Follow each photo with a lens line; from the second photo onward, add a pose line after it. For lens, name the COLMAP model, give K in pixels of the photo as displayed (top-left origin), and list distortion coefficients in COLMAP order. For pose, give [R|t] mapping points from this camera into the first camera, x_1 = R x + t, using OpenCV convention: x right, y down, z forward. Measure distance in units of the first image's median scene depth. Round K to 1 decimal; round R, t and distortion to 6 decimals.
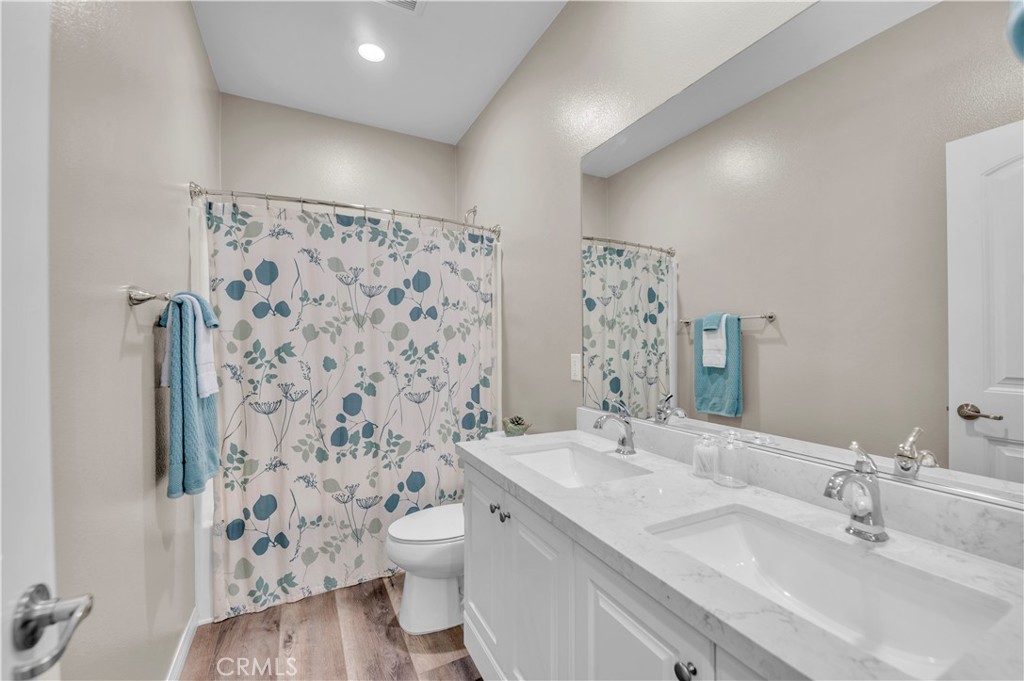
lens RADIAL K [[414.5, 0, 513.5], [0, 414.5, 346.6], [0, 0, 1]] dist [0.002006, -0.001410]
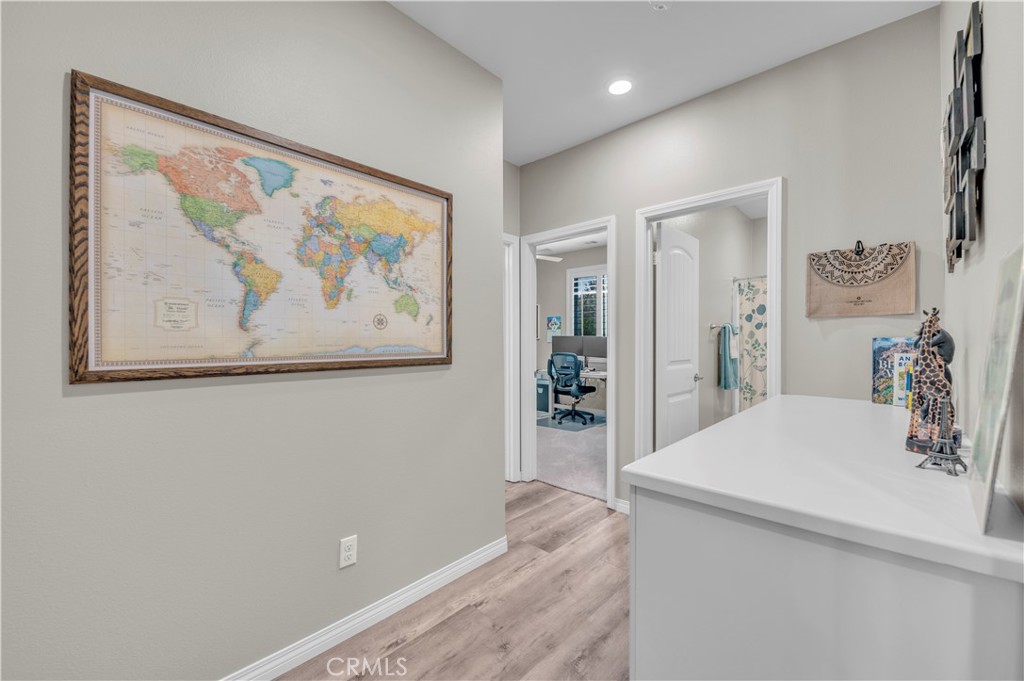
lens RADIAL K [[414.5, 0, 511.8], [0, 414.5, 341.4], [0, 0, 1]] dist [0.002006, -0.001410]
pose [[0.338707, 0.007849, -0.940859, 1.131511], [-0.011160, 0.999928, 0.004324, 0.003451], [0.940826, 0.009036, 0.338770, -1.110299]]
